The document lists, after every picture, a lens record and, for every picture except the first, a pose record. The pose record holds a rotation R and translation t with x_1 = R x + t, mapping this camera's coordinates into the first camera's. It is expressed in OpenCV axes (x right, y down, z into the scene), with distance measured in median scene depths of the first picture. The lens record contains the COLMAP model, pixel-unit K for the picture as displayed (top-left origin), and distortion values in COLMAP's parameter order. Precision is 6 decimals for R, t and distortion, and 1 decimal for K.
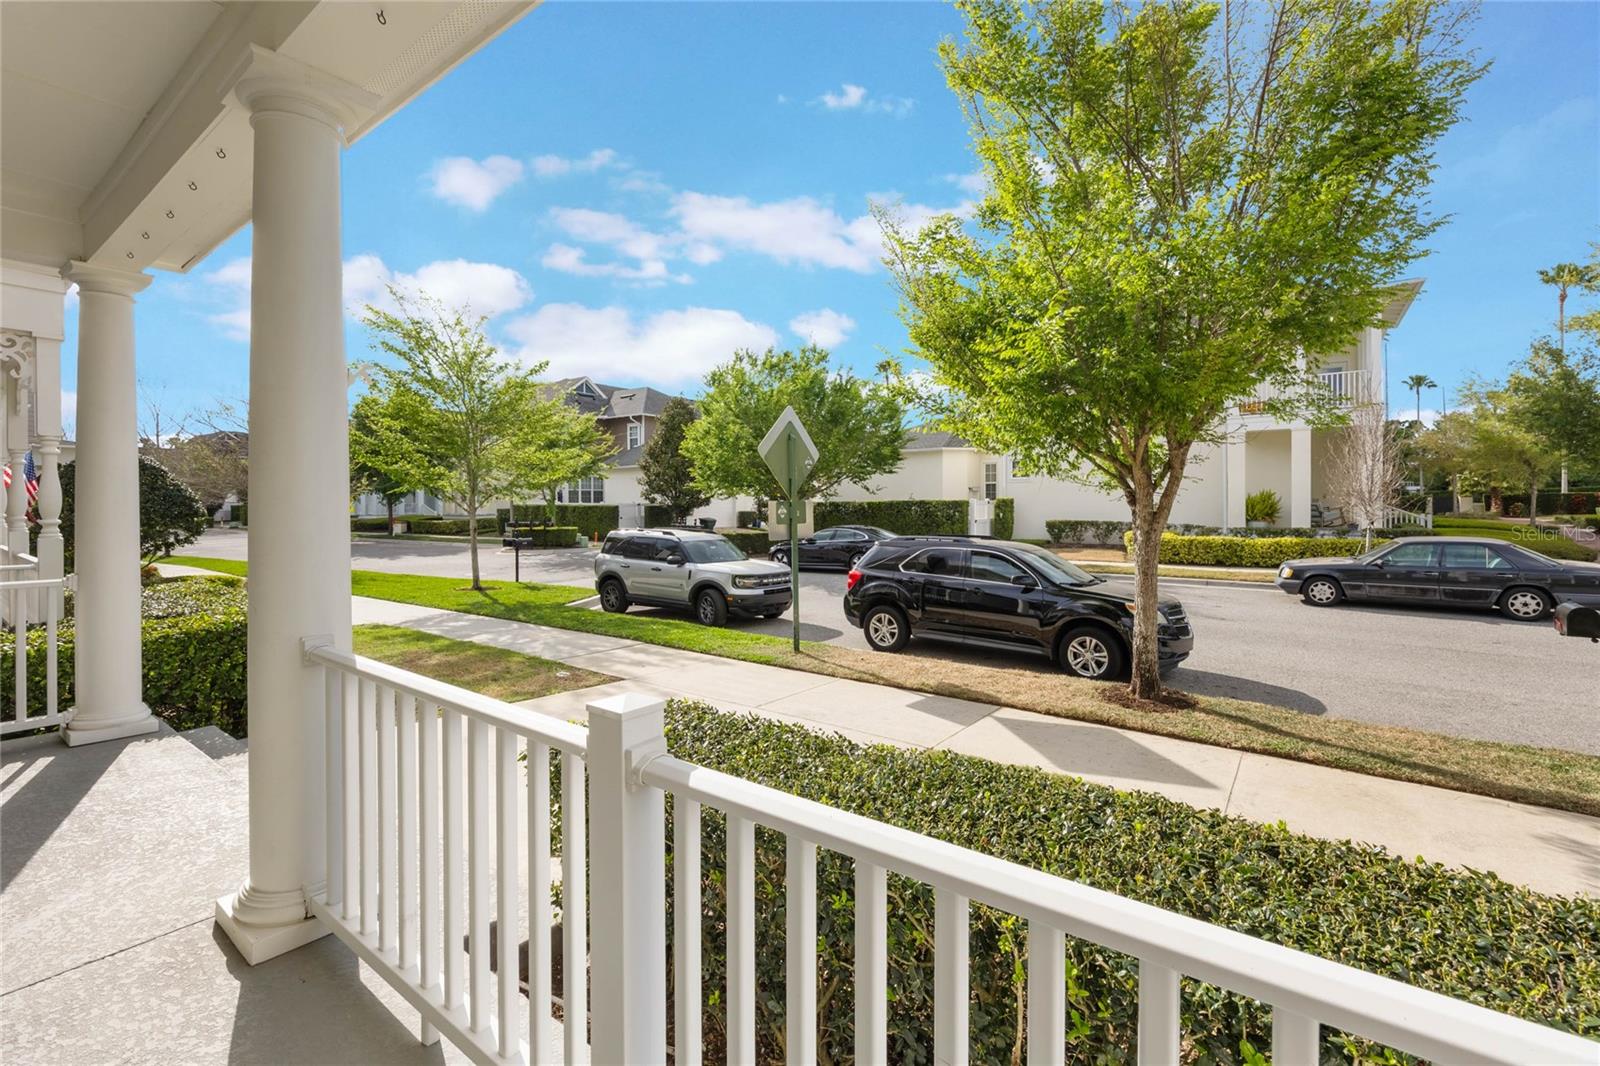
lens RADIAL K [[698.7, 0, 792.3], [0, 698.7, 516.9], [0, 0, 1]] dist [-0.002243, -0.000243]
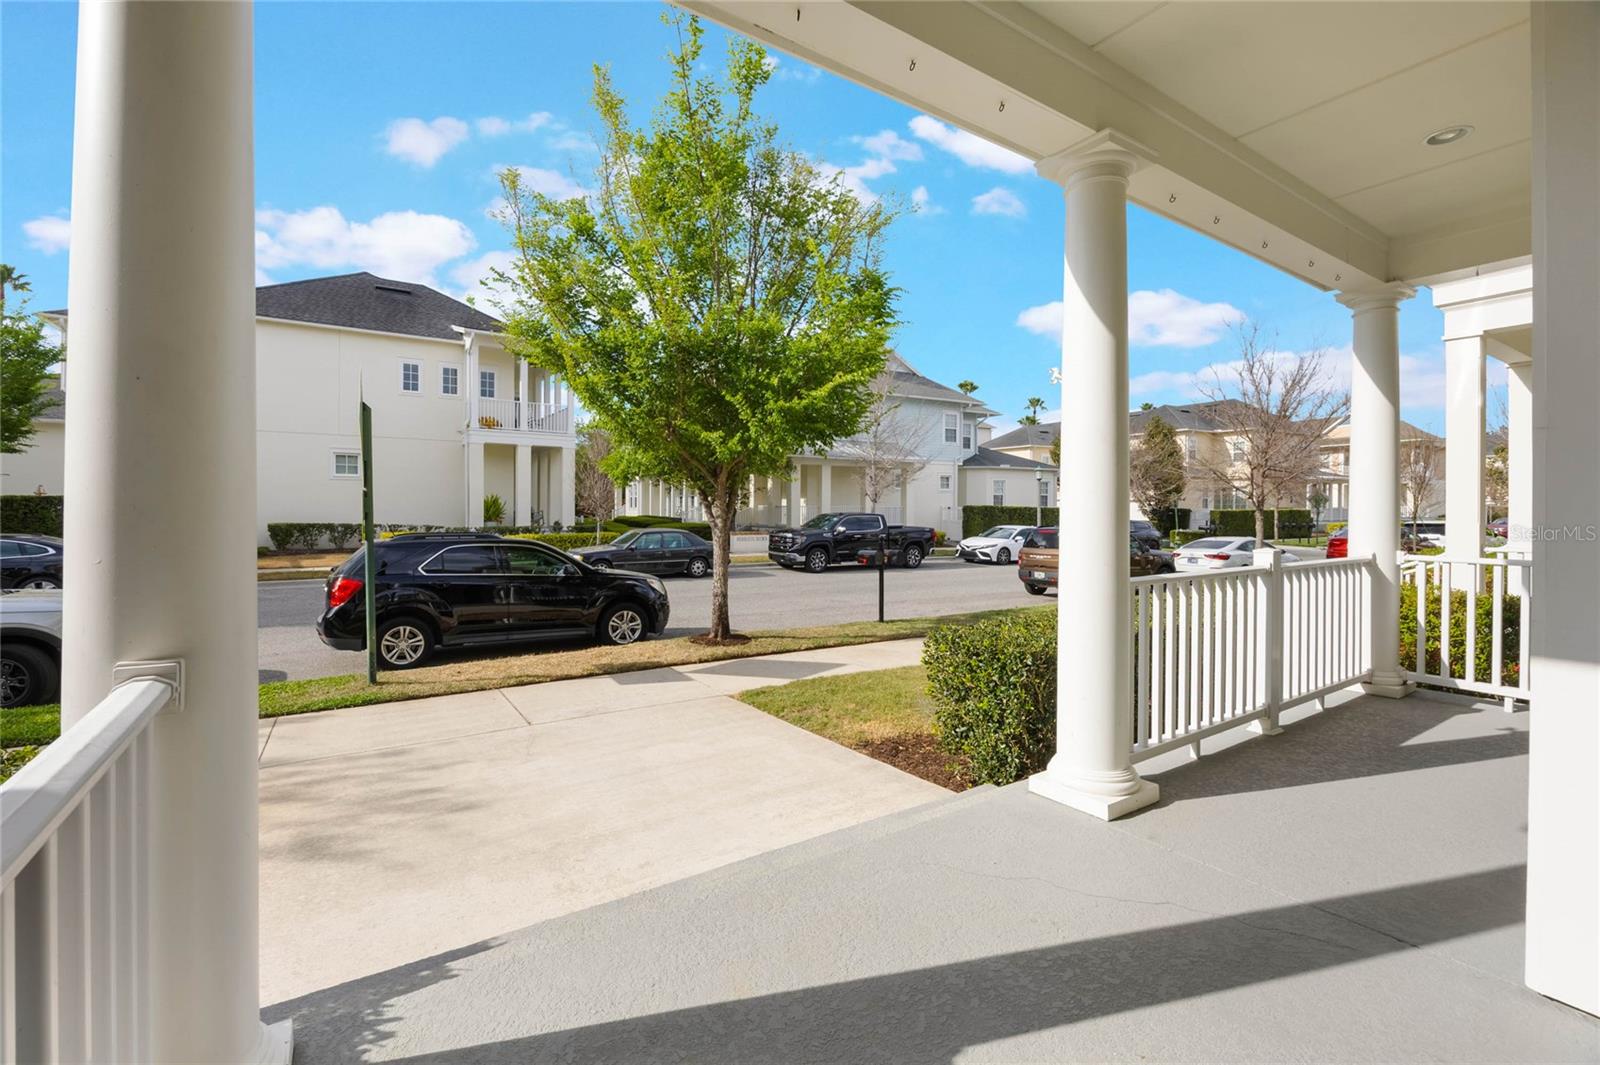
lens RADIAL K [[698.7, 0, 792.3], [0, 698.7, 516.4], [0, 0, 1]] dist [-0.002243, -0.000243]
pose [[0.326866, -0.000311, 0.945070, -0.521849], [0.011074, 0.999933, -0.003501, 0.013553], [-0.945006, 0.011610, 0.326848, 0.276606]]
